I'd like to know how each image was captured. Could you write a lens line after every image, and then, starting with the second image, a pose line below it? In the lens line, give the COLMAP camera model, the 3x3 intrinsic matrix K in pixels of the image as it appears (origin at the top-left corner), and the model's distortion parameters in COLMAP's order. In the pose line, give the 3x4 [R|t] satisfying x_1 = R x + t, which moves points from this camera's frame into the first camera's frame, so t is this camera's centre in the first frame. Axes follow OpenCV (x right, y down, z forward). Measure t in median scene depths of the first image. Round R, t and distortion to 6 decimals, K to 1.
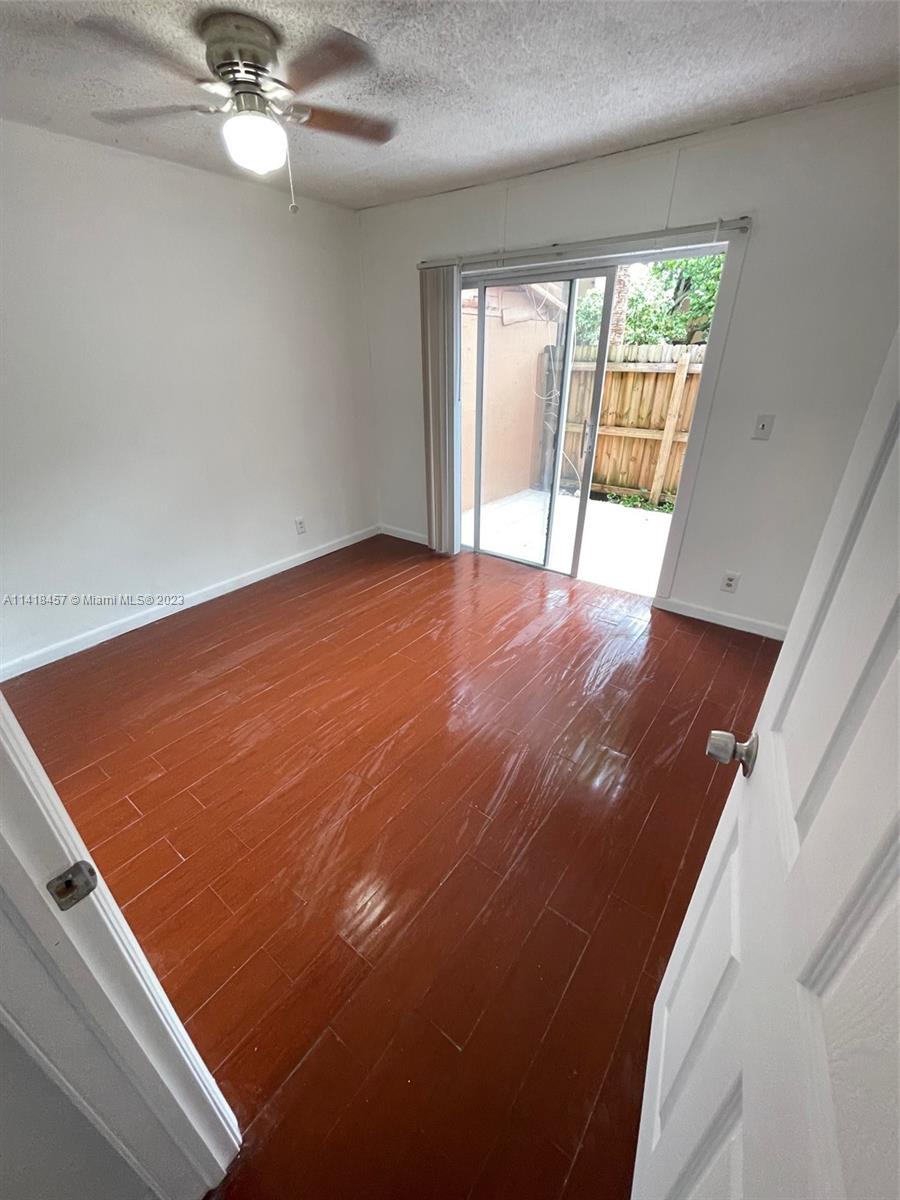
lens RADIAL K [[481.3, 0, 450.0], [0, 481.3, 600.0], [0, 0, 1]] dist [-0.008424, 0.000394]
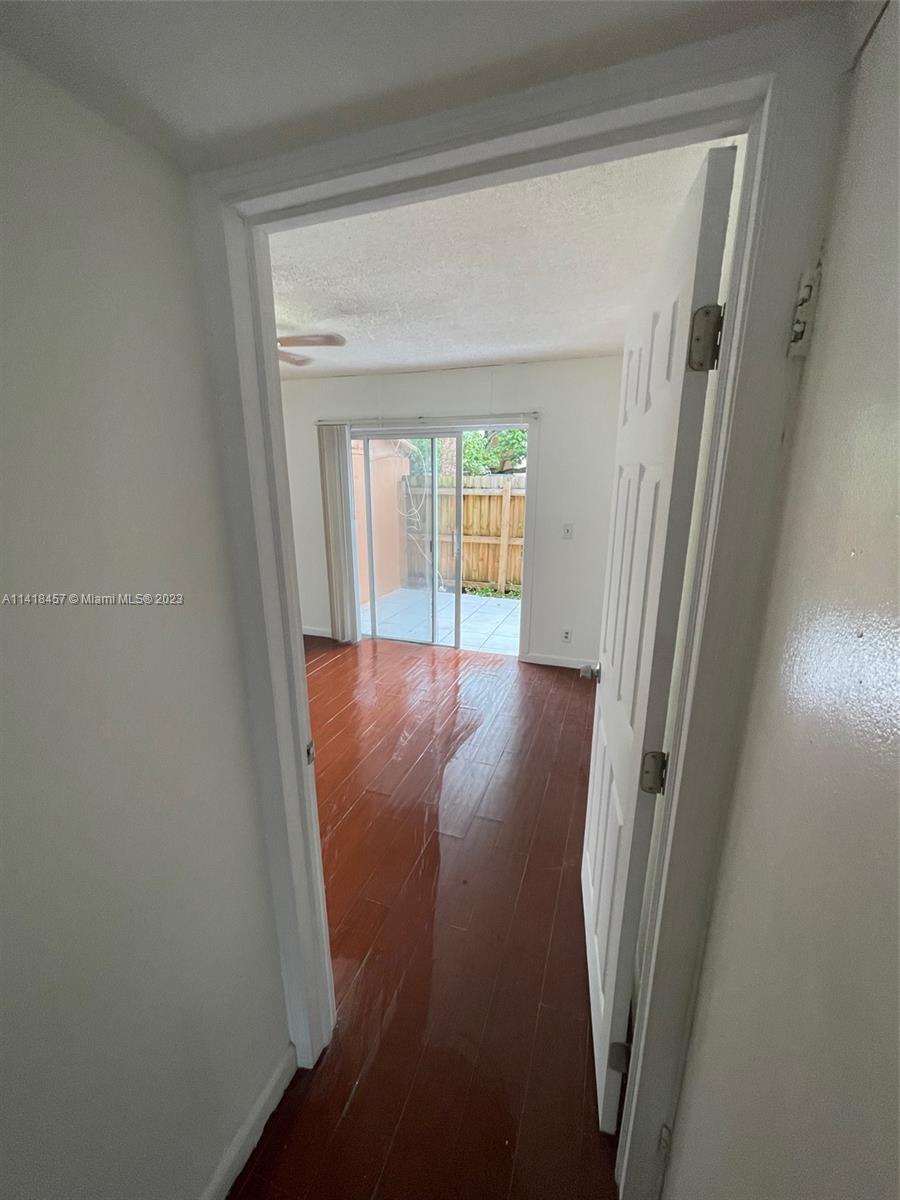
lens RADIAL K [[481.3, 0, 450.0], [0, 481.3, 600.0], [0, 0, 1]] dist [-0.008424, 0.000394]
pose [[0.950964, -0.070139, 0.301243, -0.116538], [0.134224, 0.971045, -0.197627, 0.067436], [-0.278659, 0.228370, 0.932843, -0.178121]]
